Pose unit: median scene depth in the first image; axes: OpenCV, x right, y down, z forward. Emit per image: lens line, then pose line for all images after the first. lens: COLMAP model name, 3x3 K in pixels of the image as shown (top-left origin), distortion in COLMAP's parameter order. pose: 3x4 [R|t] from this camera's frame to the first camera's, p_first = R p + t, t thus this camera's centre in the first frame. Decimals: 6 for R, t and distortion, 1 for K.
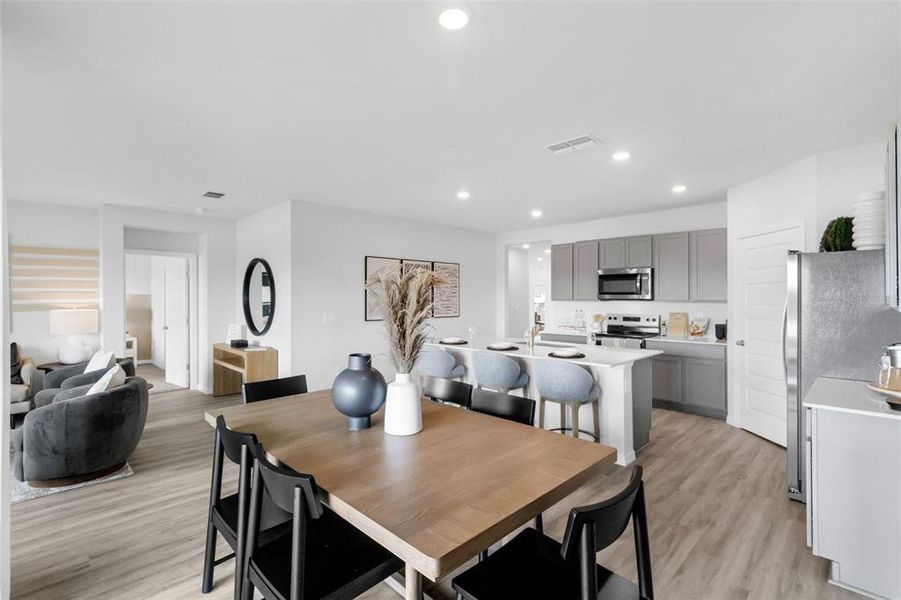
lens RADIAL K [[409.6, 0, 454.7], [0, 409.6, 300.9], [0, 0, 1]] dist [0.000916, -0.000682]
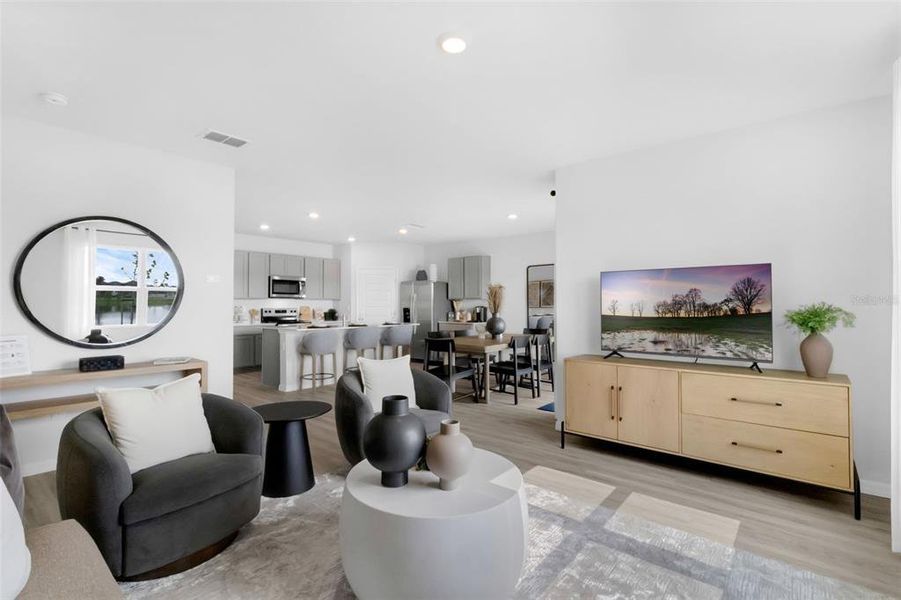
lens RADIAL K [[409.6, 0, 450.3], [0, 409.6, 302.7], [0, 0, 1]] dist [0.000916, -0.000682]
pose [[-0.108513, 0.008814, 0.994056, -1.056722], [0.014346, 0.999870, -0.007299, 0.032354], [-0.993991, 0.013469, -0.108626, 0.567698]]
